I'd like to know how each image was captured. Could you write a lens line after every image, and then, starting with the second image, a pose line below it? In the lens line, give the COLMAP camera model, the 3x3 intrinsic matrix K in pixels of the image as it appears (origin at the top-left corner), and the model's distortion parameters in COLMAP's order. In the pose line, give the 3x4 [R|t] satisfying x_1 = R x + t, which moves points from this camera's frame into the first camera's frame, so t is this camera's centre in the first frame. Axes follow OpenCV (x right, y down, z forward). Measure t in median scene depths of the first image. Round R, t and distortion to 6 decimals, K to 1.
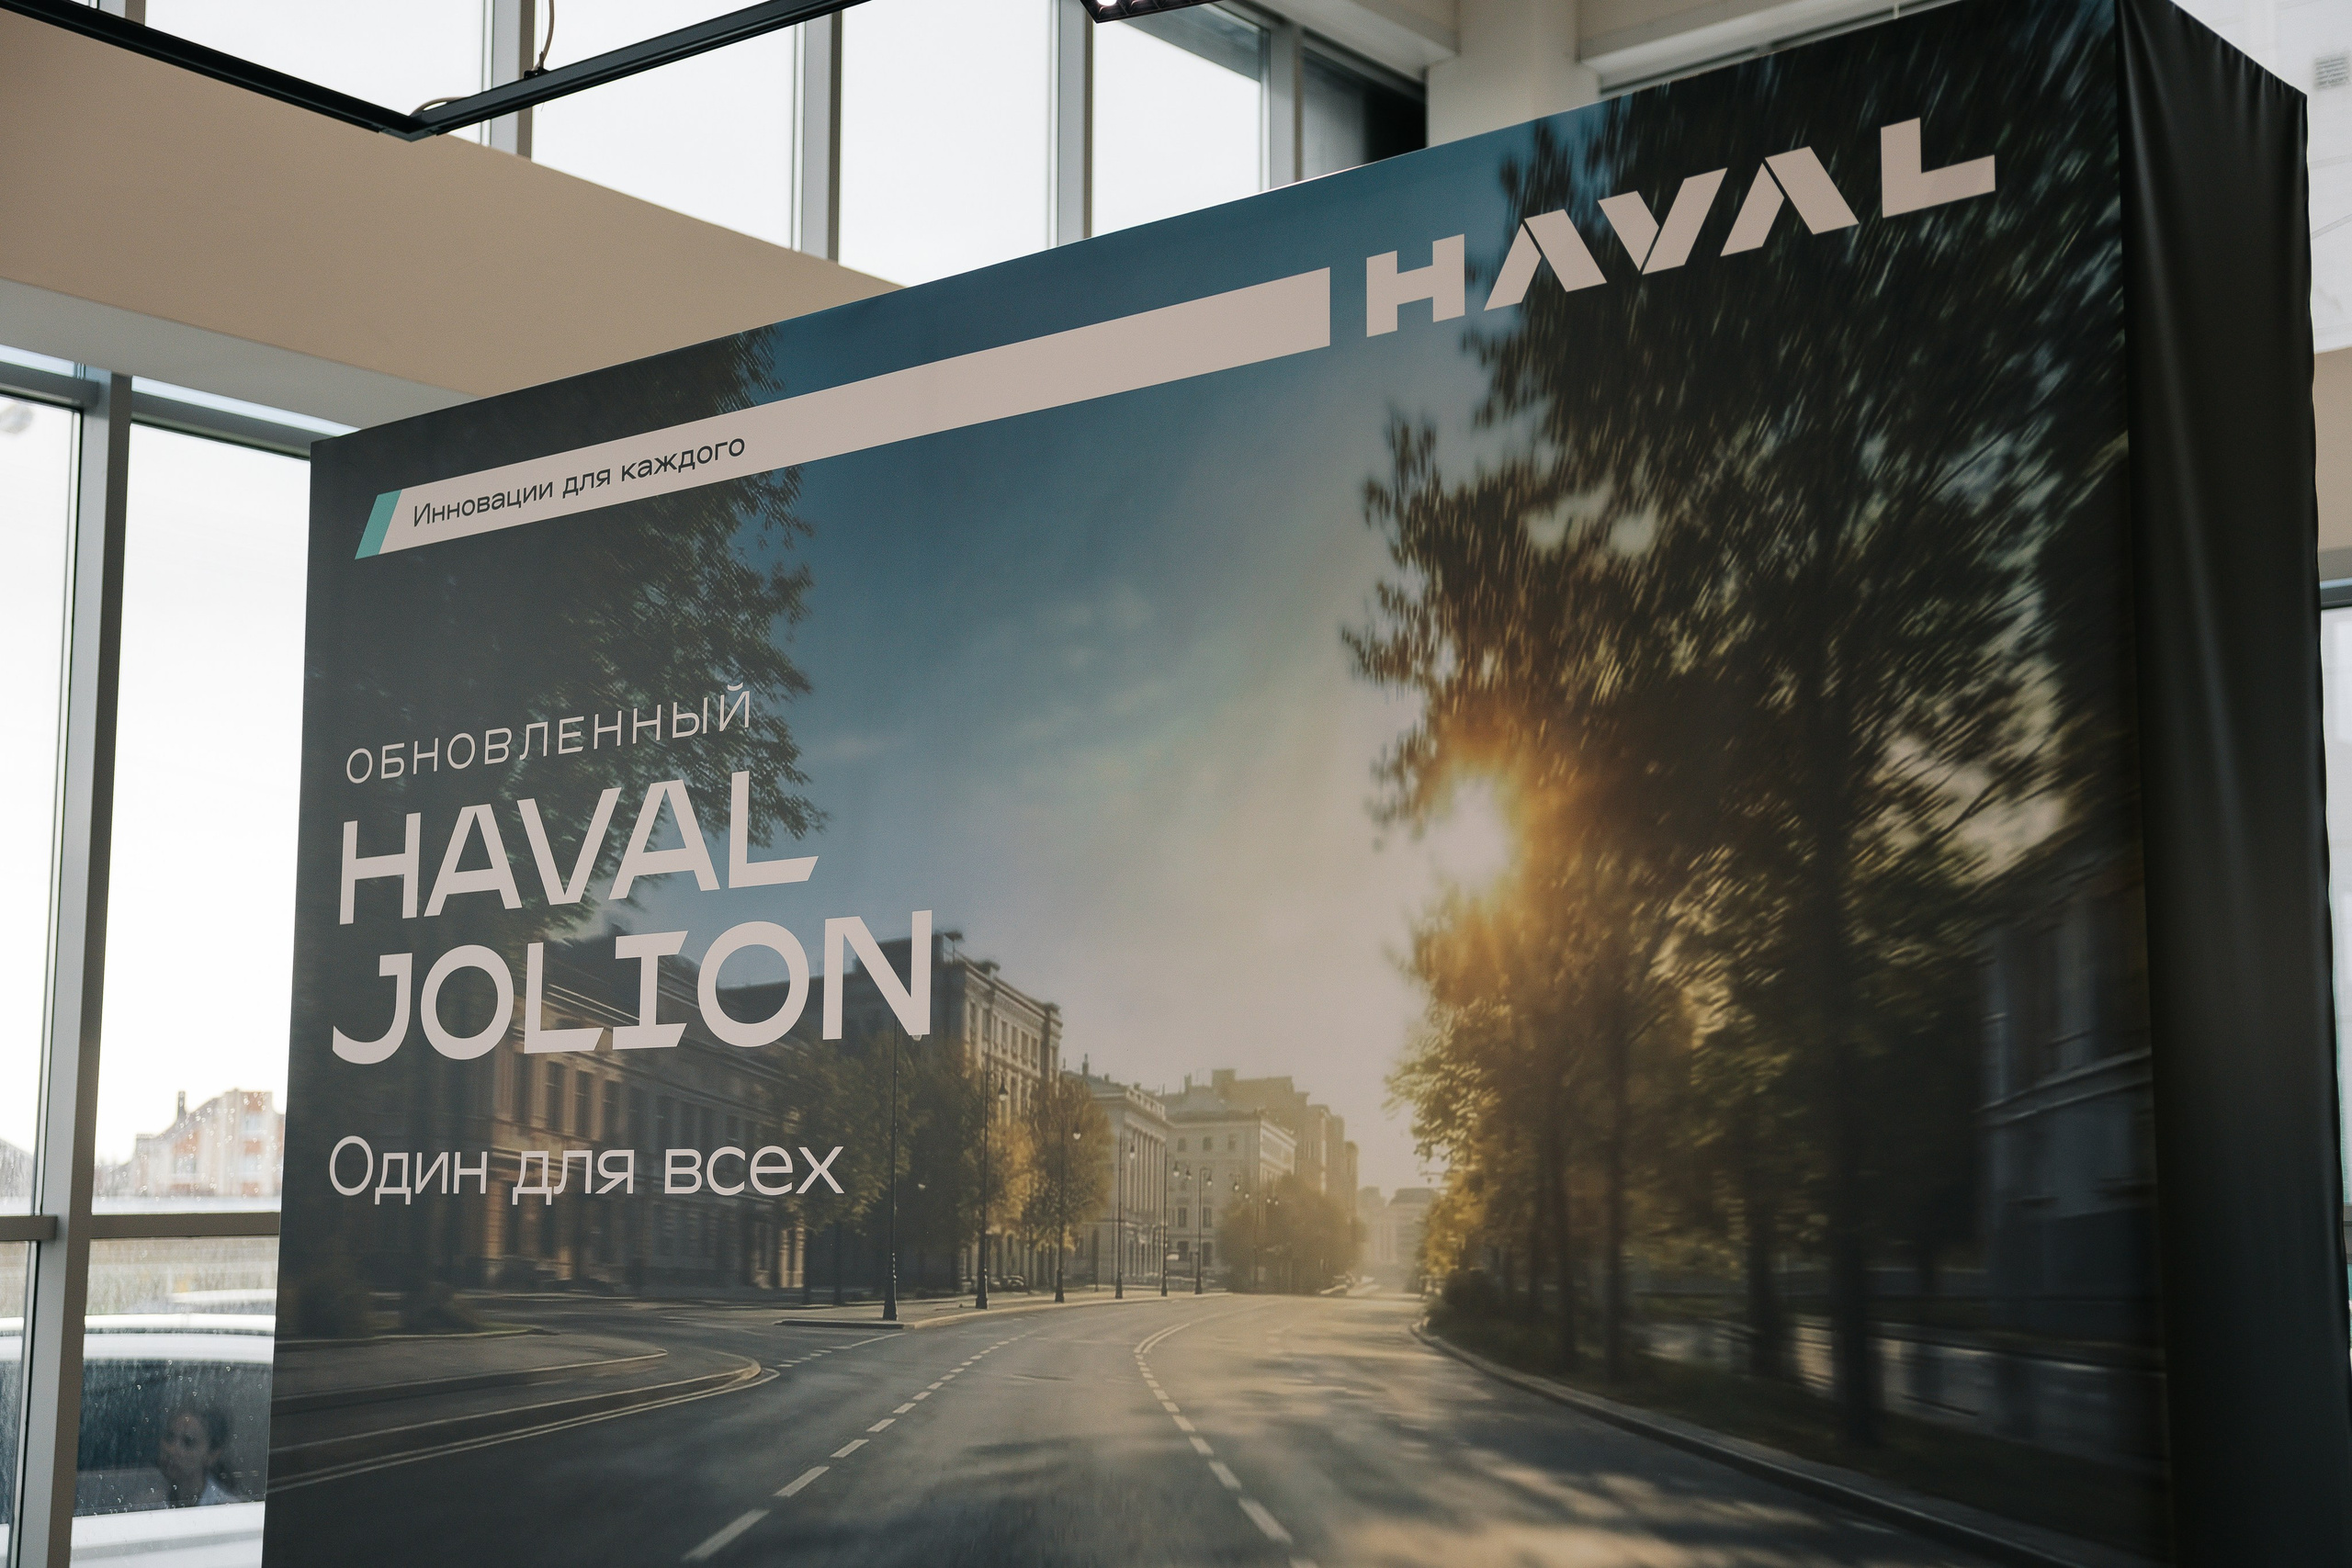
lens RADIAL K [[2971.7, 0, 1238.7], [0, 2971.7, 785.2], [0, 0, 1]] dist [-0.017588, 0.456458]
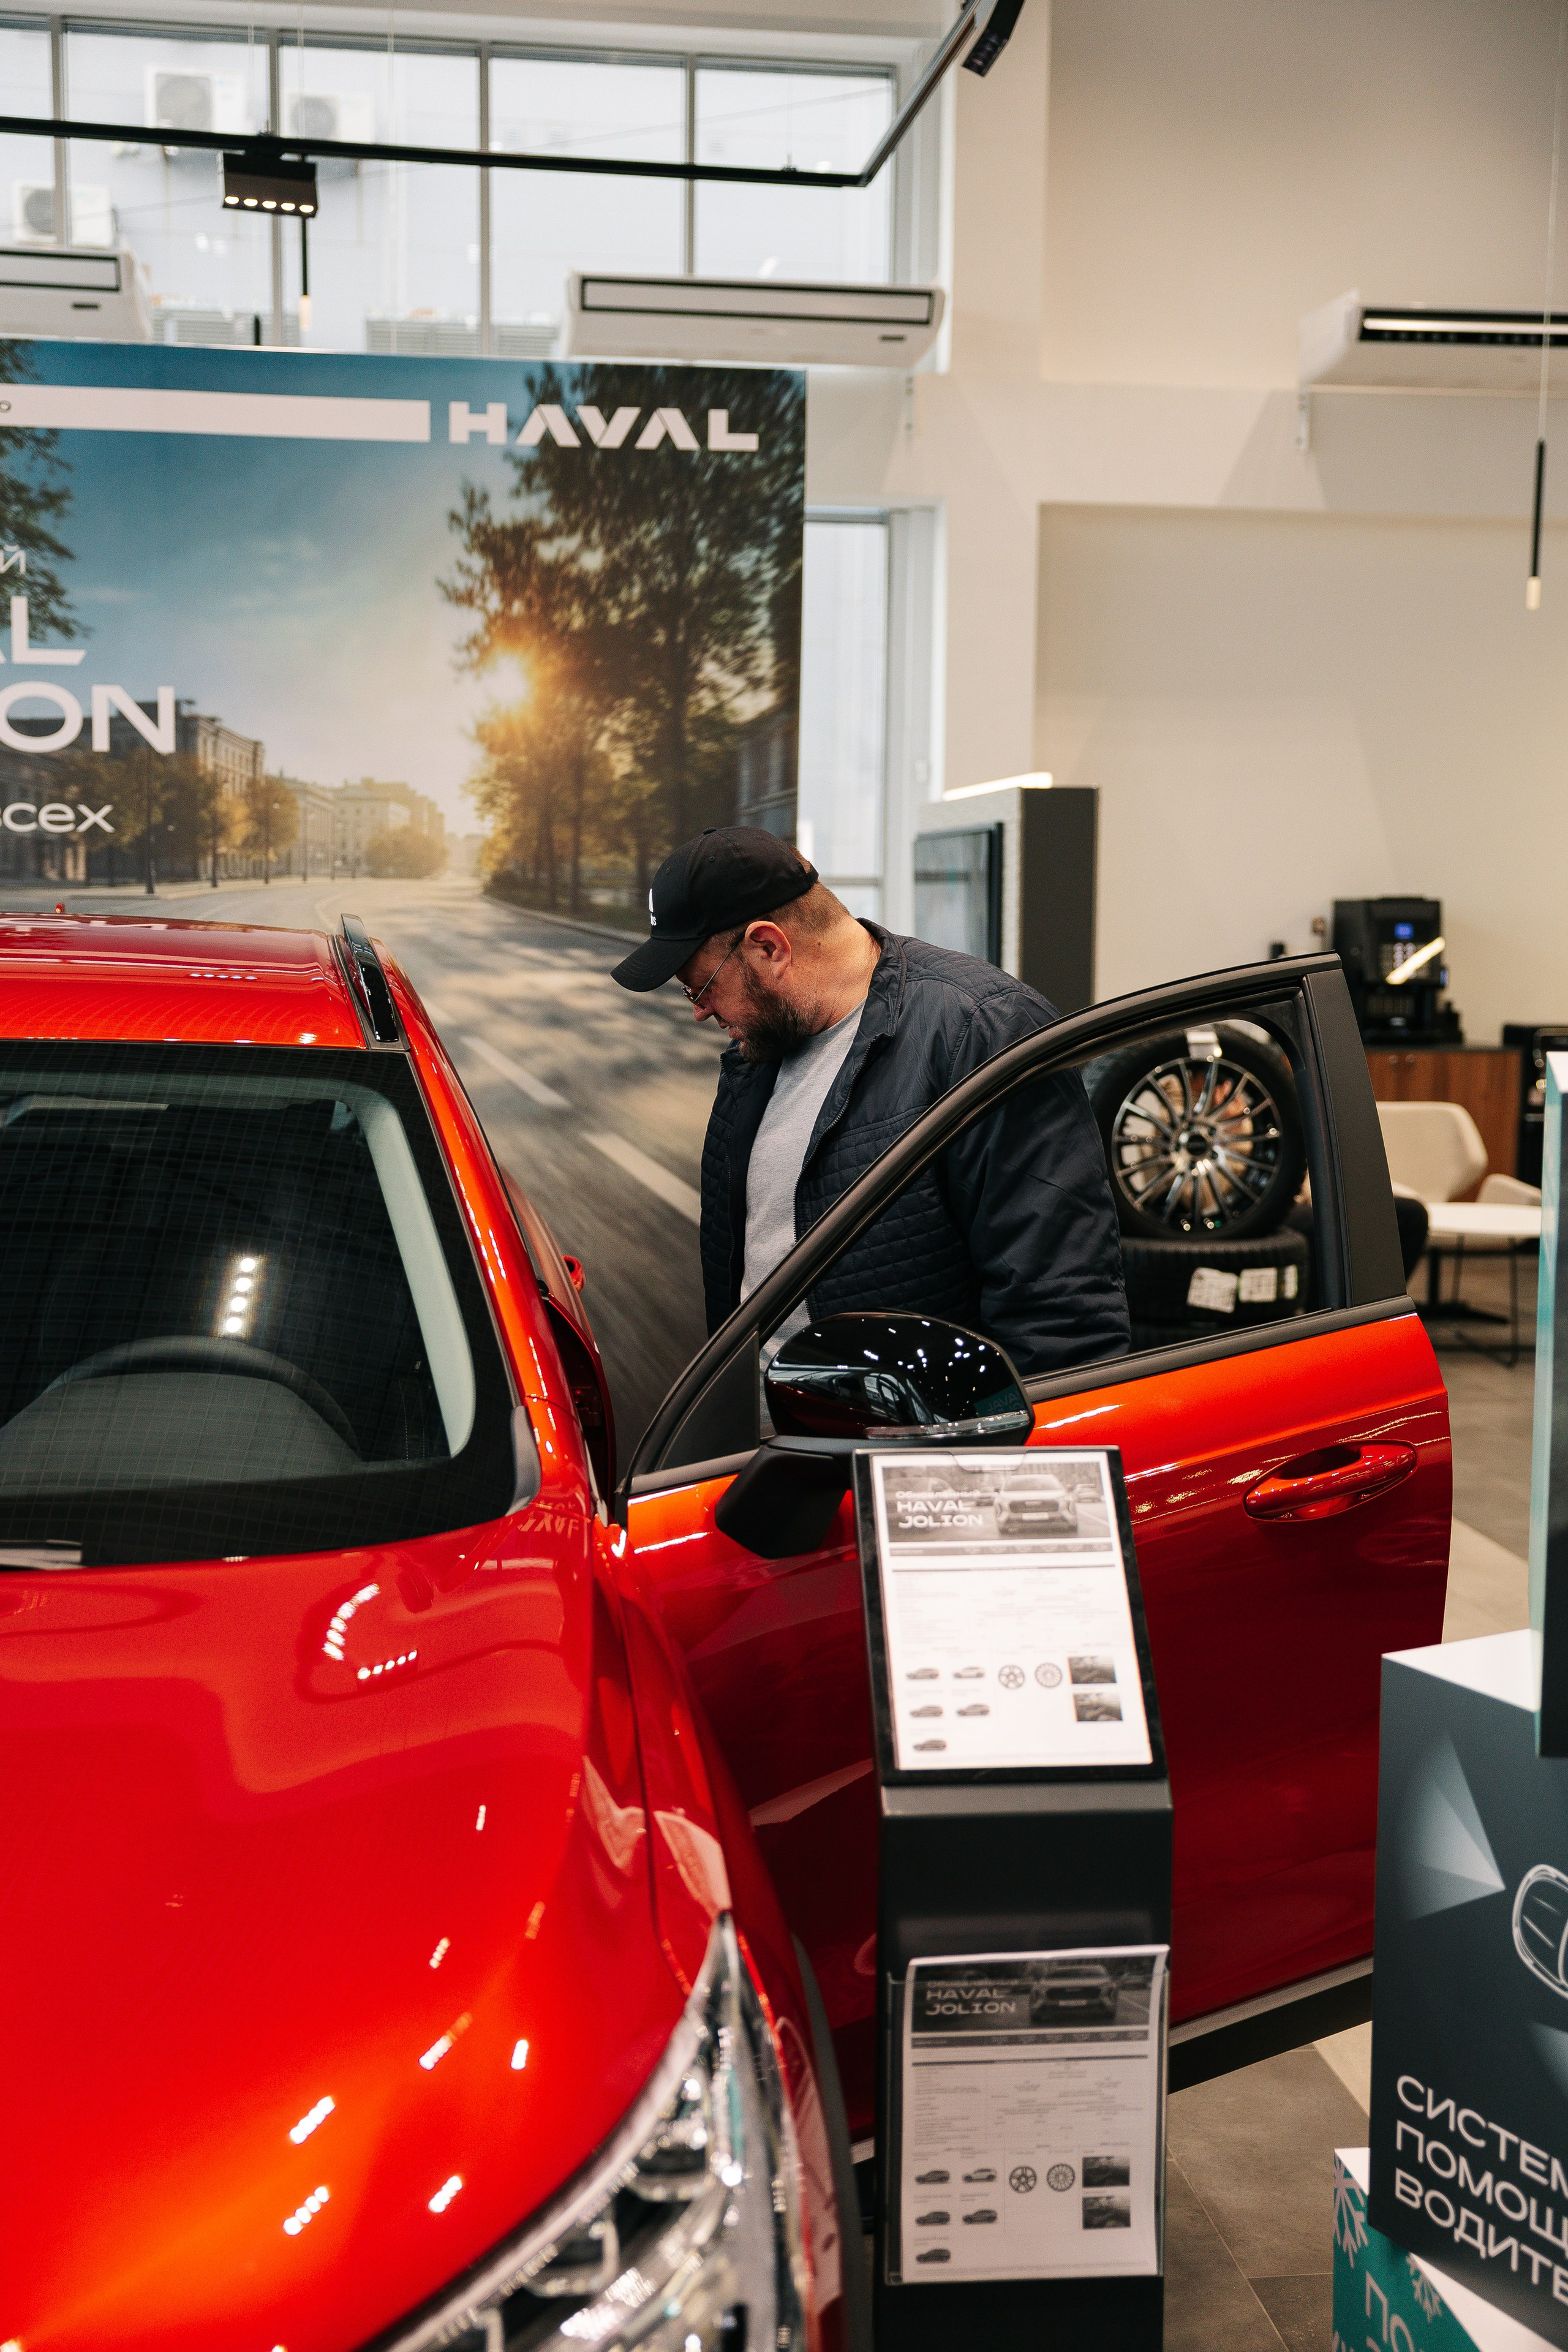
lens RADIAL K [[2632.9, 0, 782.6], [0, 2632.9, 1173.4], [0, 0, 1]] dist [-0.025129, 0.264582]
pose [[0.690648, -0.063542, 0.720394, -1.226691], [-0.108127, 0.975863, 0.189737, -0.020488], [-0.715062, -0.208935, 0.667107, -0.576513]]
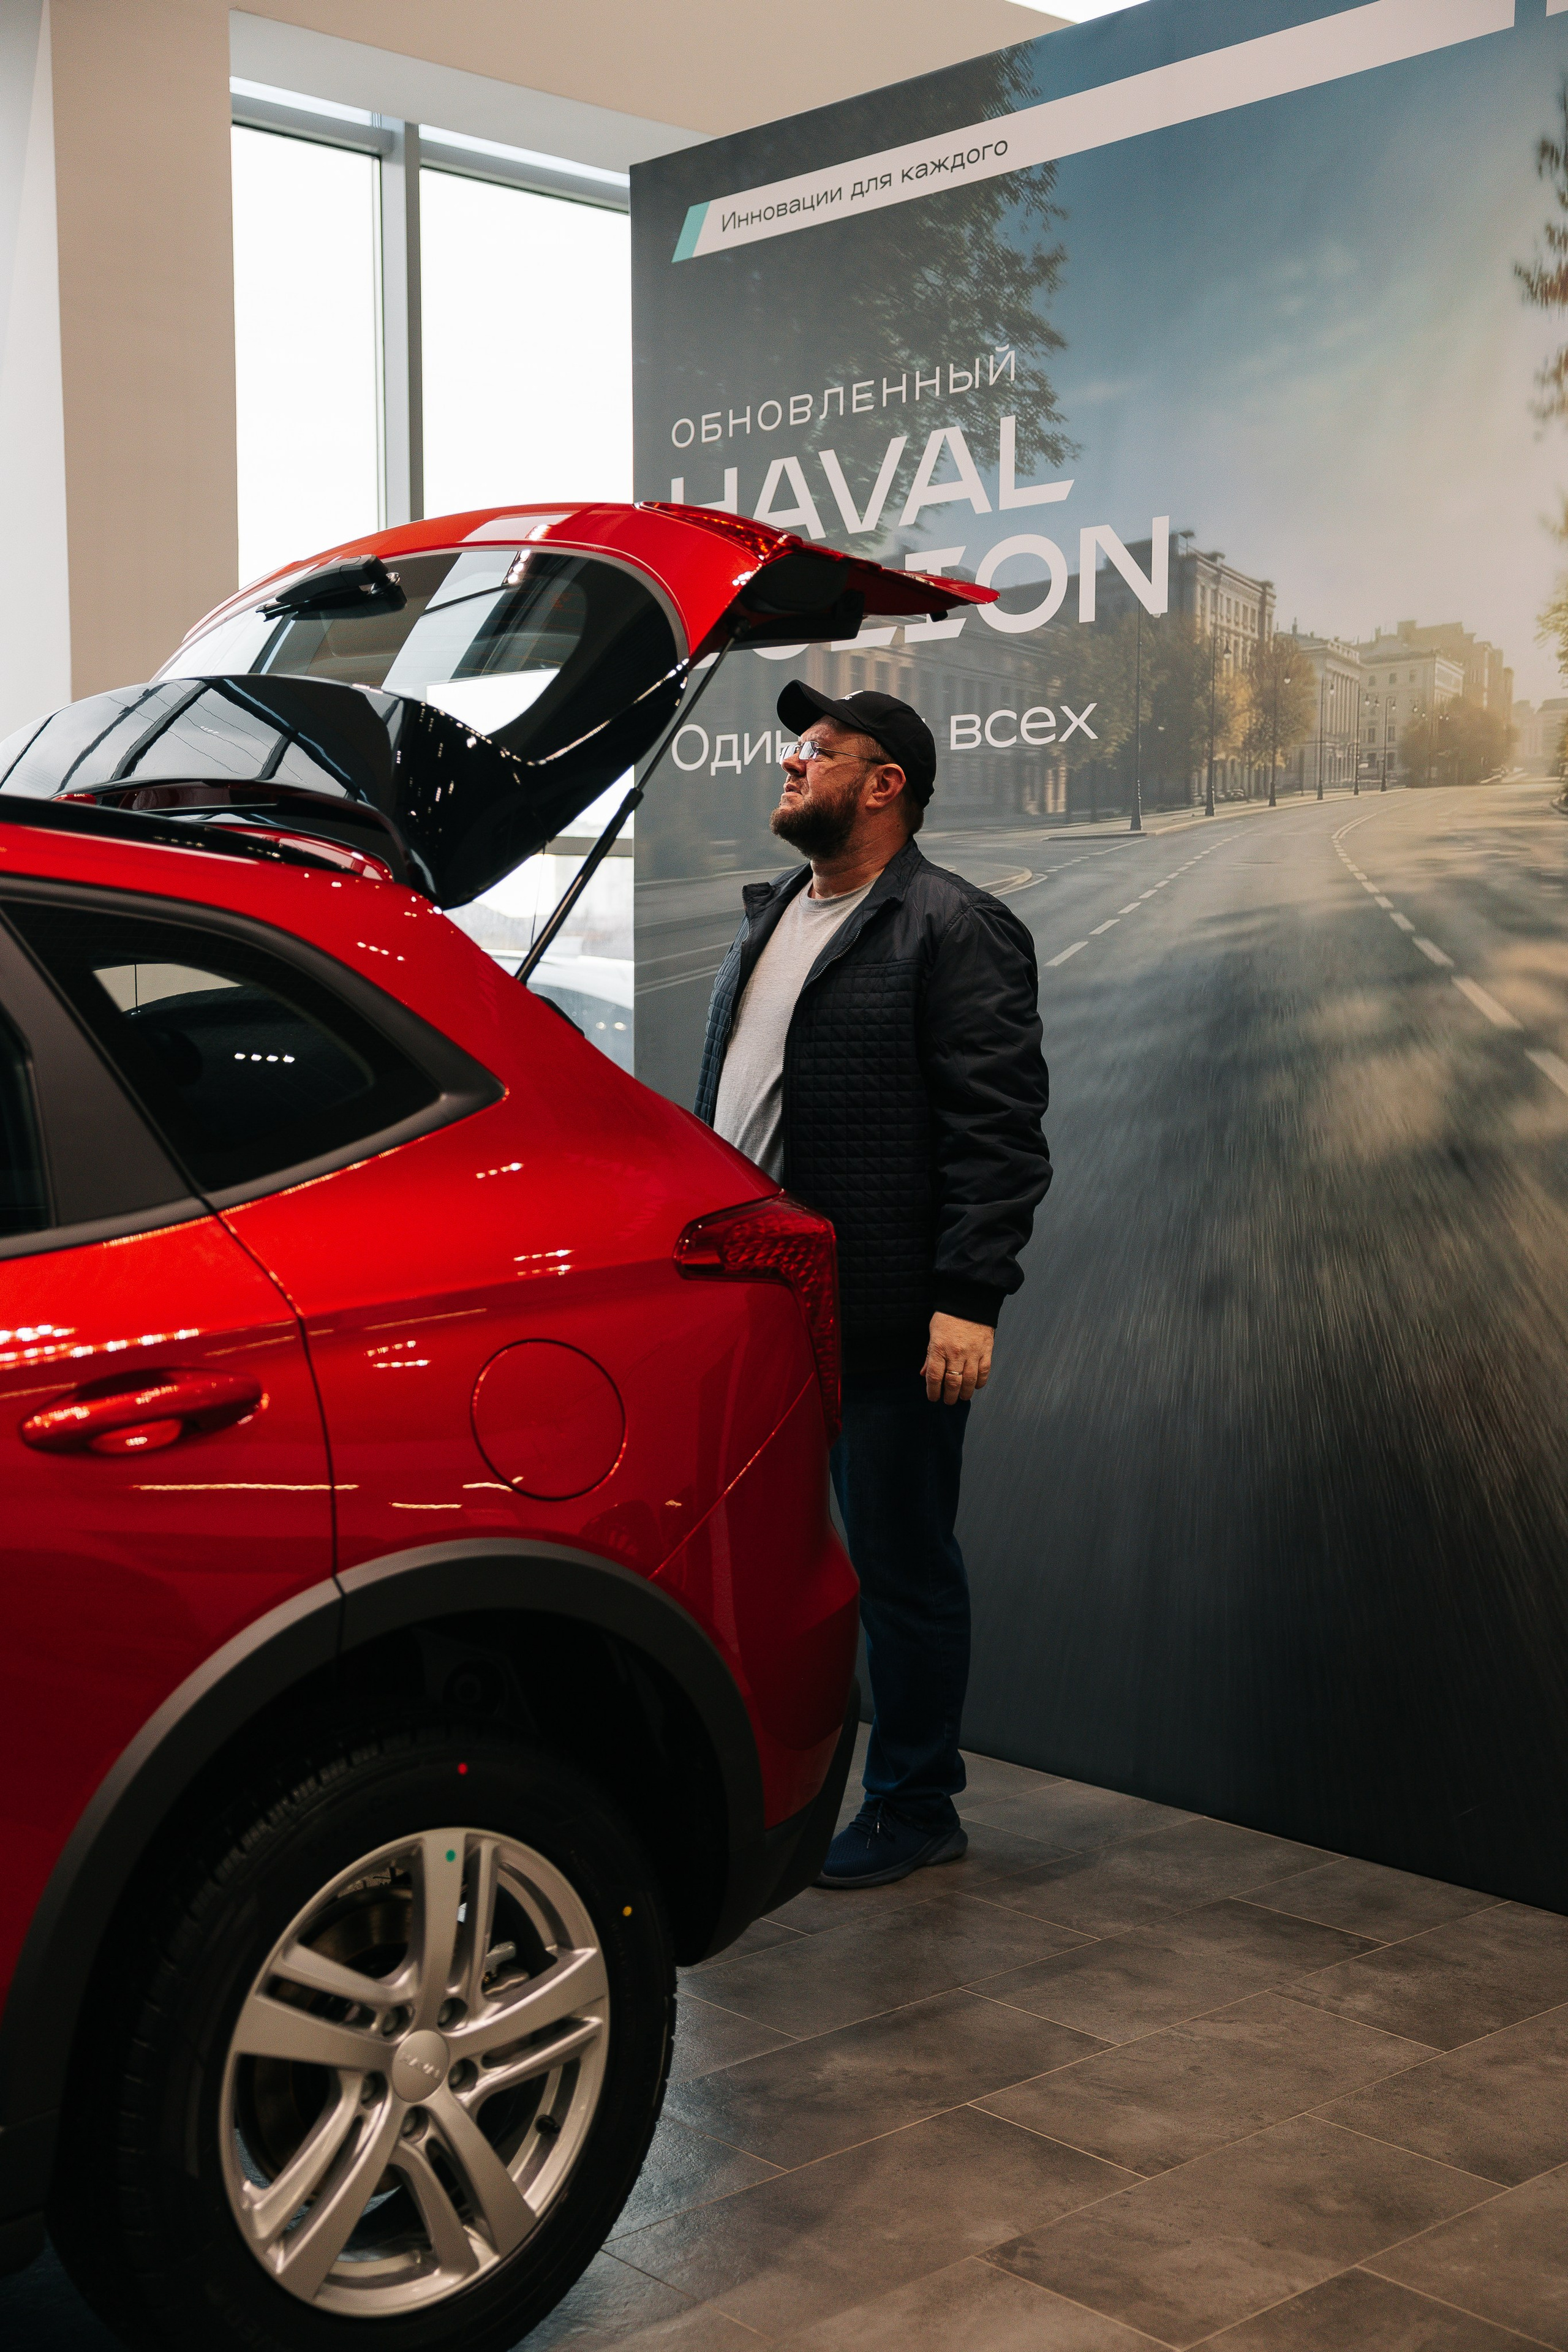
lens RADIAL K [[2972.0, 0, 776.9], [0, 2972.0, 1179.0], [0, 0, 1]] dist [-0.017588, 0.456458]
pose [[0.987862, 0.013255, -0.154765, -0.075233], [0.018390, 0.979365, 0.201259, 0.068393], [0.154239, -0.201663, 0.967234, -0.383631]]
